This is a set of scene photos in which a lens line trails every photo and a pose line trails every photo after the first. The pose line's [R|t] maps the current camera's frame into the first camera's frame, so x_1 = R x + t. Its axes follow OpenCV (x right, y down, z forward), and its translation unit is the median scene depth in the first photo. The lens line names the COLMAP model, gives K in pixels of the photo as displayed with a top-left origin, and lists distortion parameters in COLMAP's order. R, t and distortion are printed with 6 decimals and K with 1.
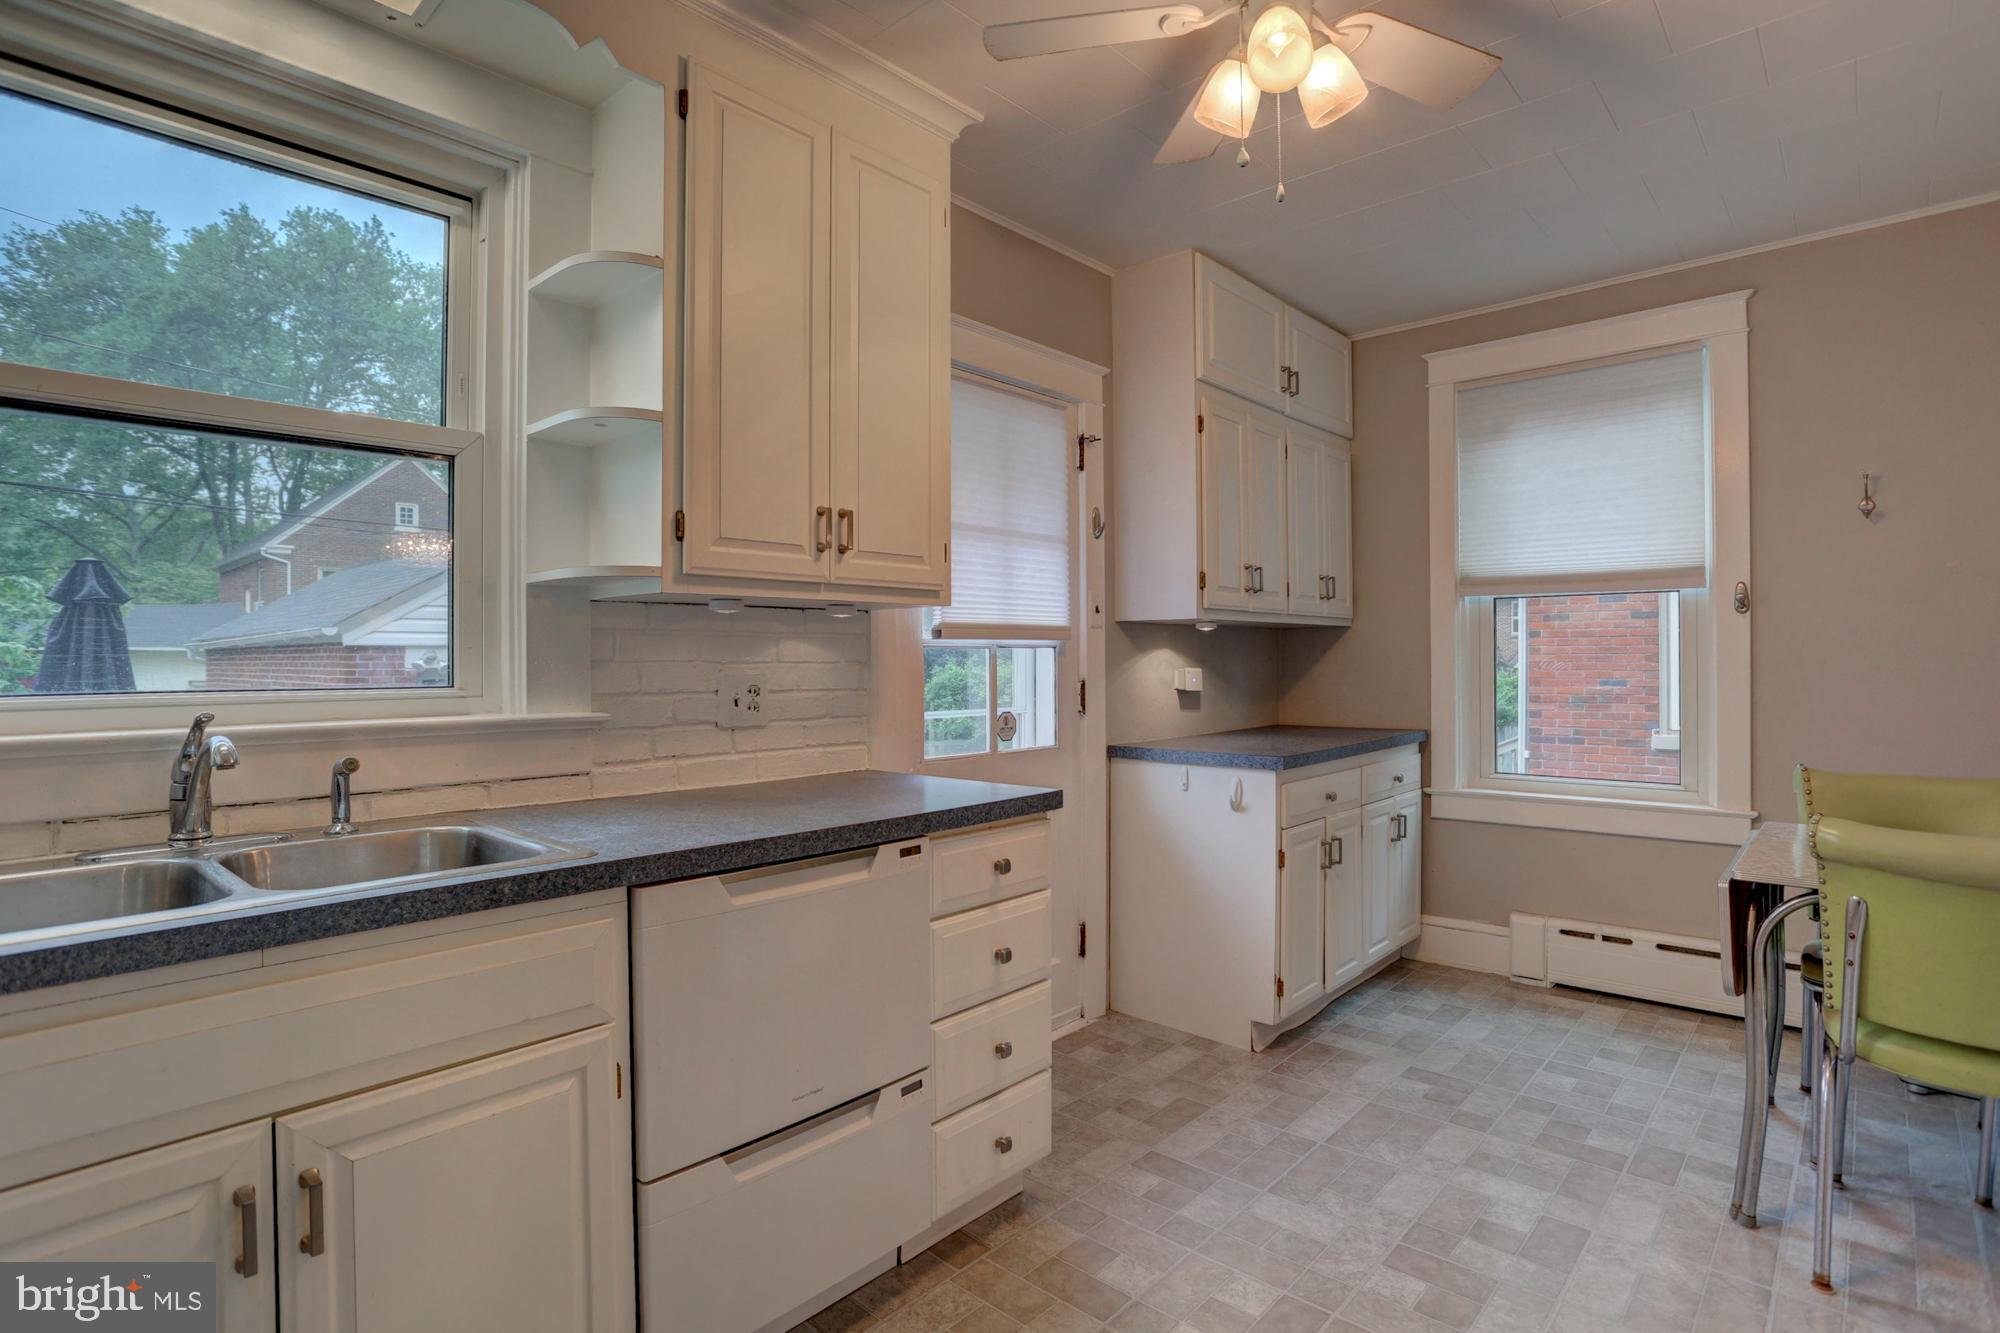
lens RADIAL K [[1020.0, 0, 1000.0], [0, 1020.0, 666.5], [0, 0, 1]] dist [-0.049431, 0.029712]
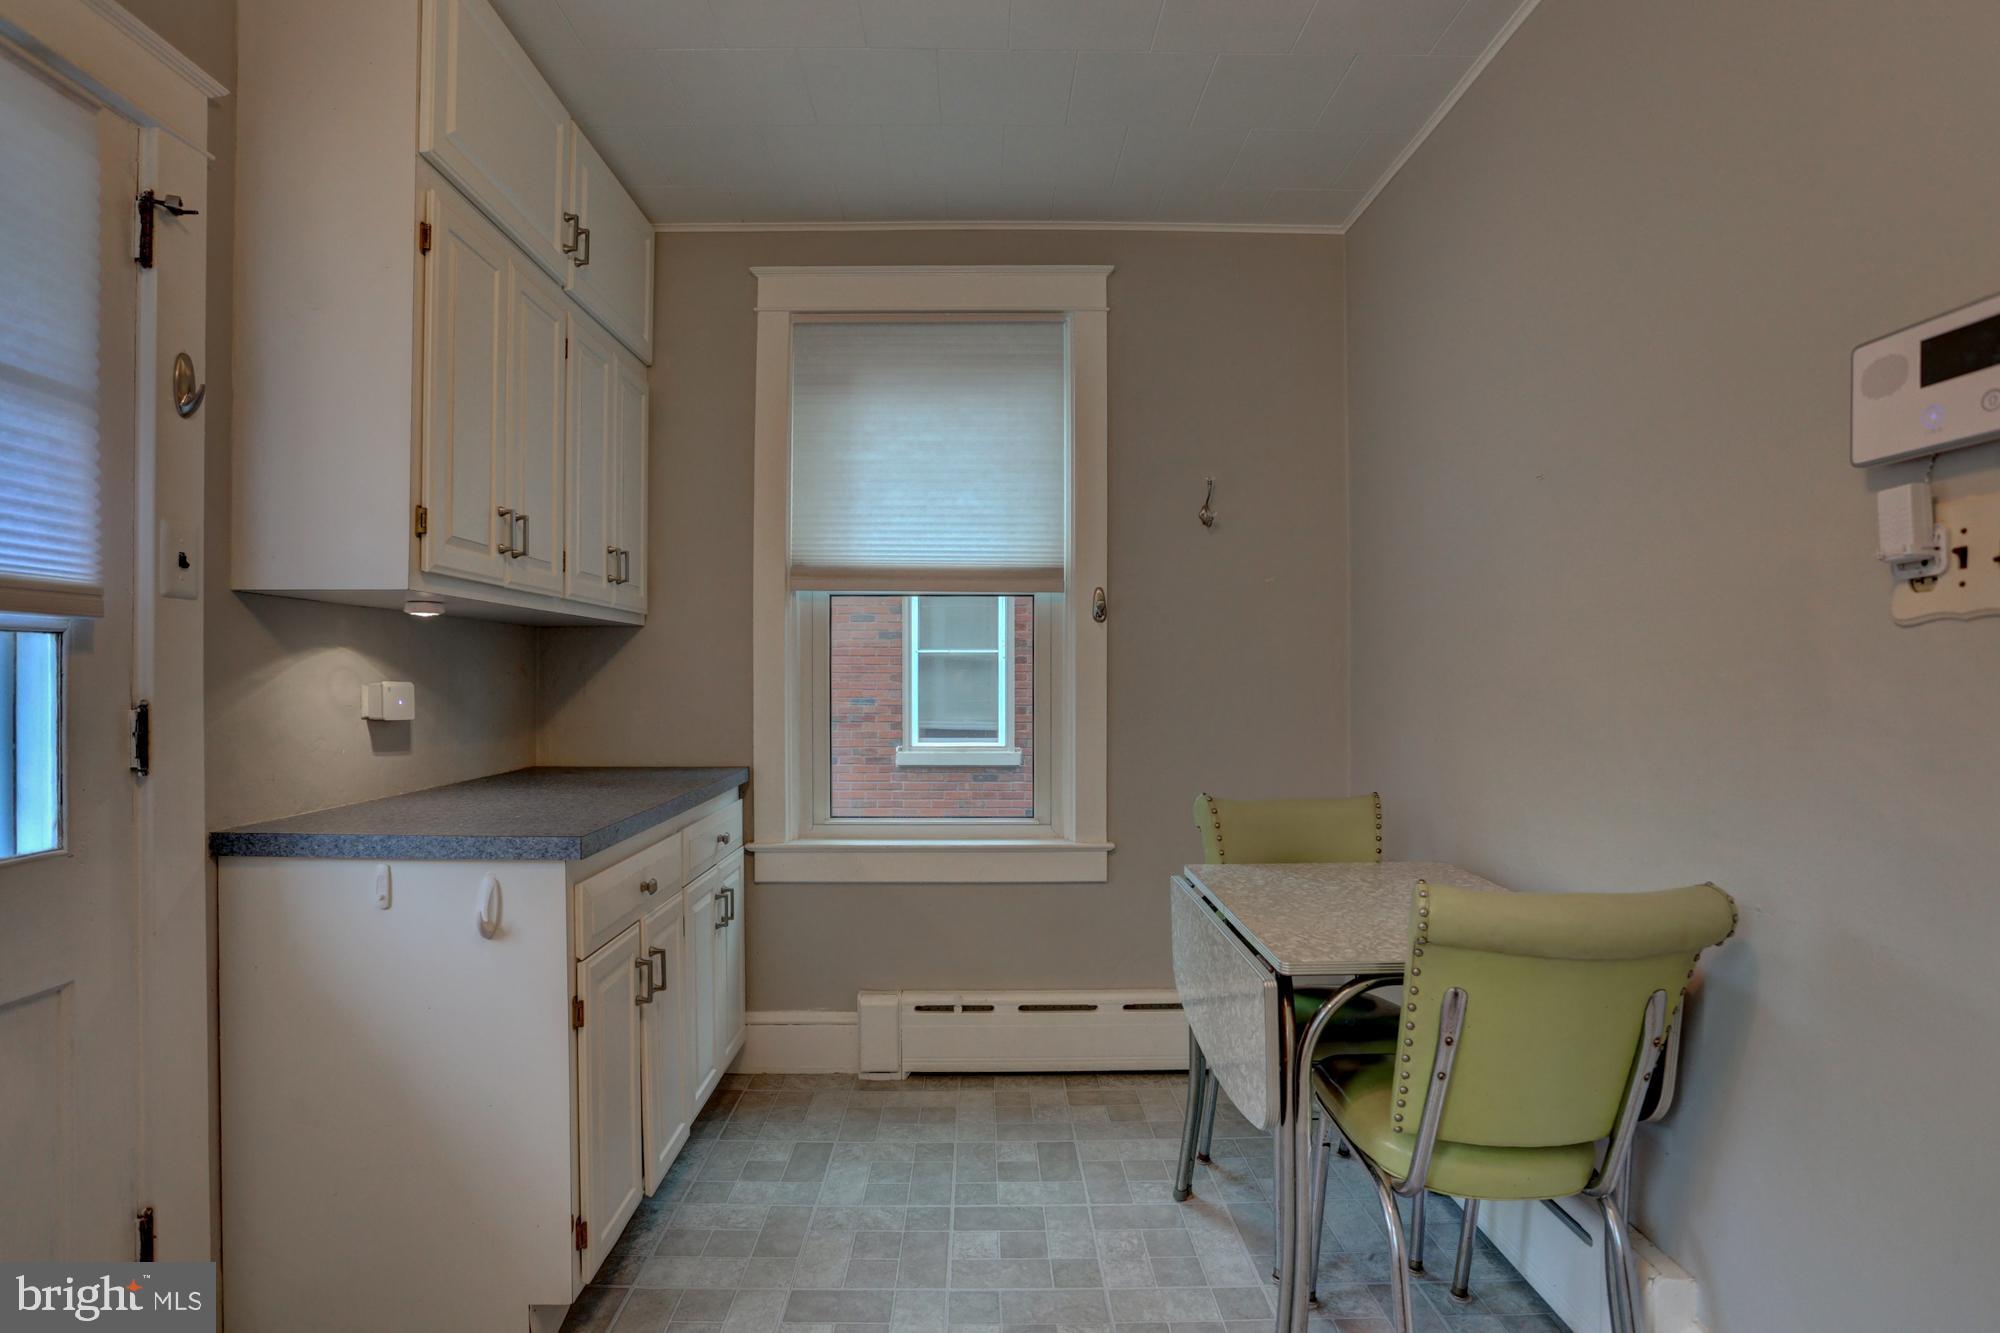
lens RADIAL K [[975.2, 0, 996.1], [0, 975.2, 682.6], [0, 0, 1]] dist [-0.073943, 0.028023]
pose [[0.726584, 0.004514, 0.687063, 0.070315], [-0.000596, 0.999982, -0.005940, 0.005568], [-0.687078, 0.003907, 0.726573, 0.404104]]
